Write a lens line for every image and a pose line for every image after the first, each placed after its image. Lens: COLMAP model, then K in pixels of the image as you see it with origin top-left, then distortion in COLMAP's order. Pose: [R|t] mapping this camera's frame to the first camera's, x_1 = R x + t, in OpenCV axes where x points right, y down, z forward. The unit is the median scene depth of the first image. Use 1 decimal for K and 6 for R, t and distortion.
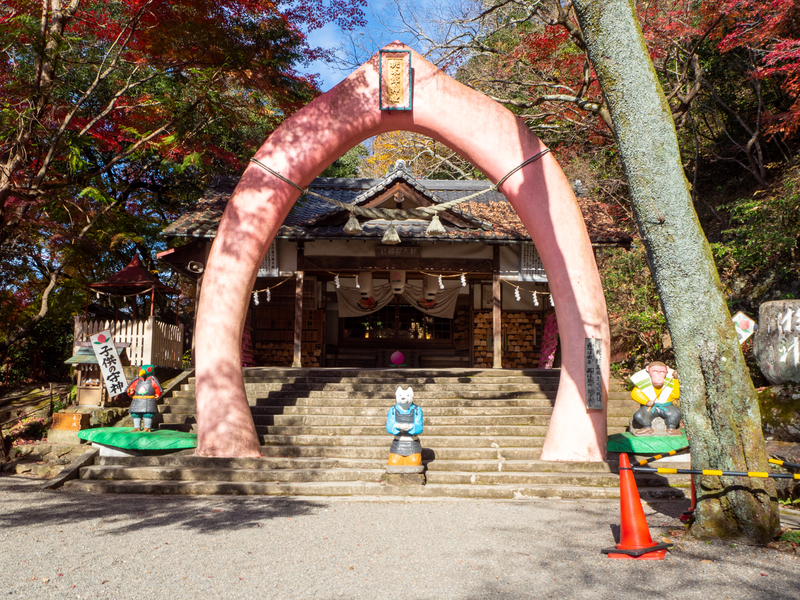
lens RADIAL K [[703.2, 0, 400.4], [0, 703.2, 300.7], [0, 0, 1]] dist [-0.019738, -0.004746]
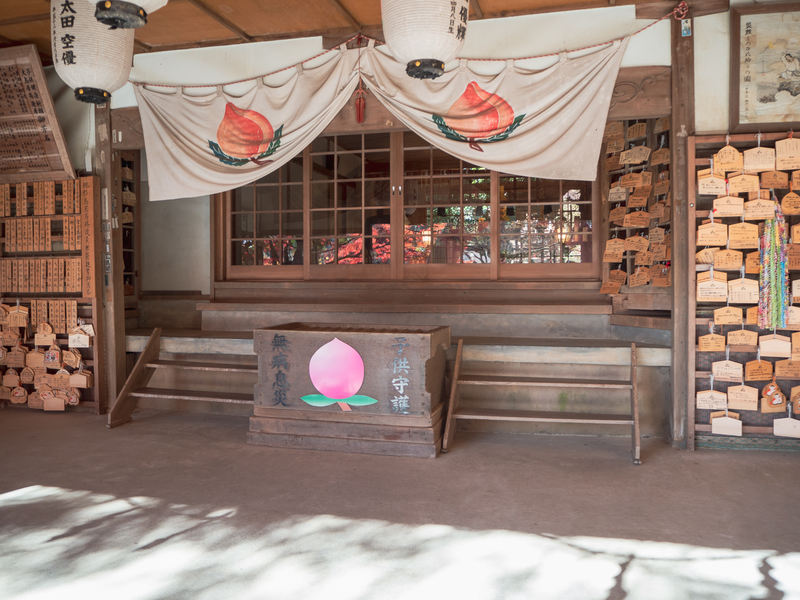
lens RADIAL K [[703.2, 0, 399.8], [0, 703.2, 298.9], [0, 0, 1]] dist [-0.019738, -0.004746]
pose [[0.967789, -0.015242, -0.251303, 0.069986], [0.055247, 0.986693, 0.152918, 0.024787], [0.245628, -0.161876, 0.955753, 0.763204]]
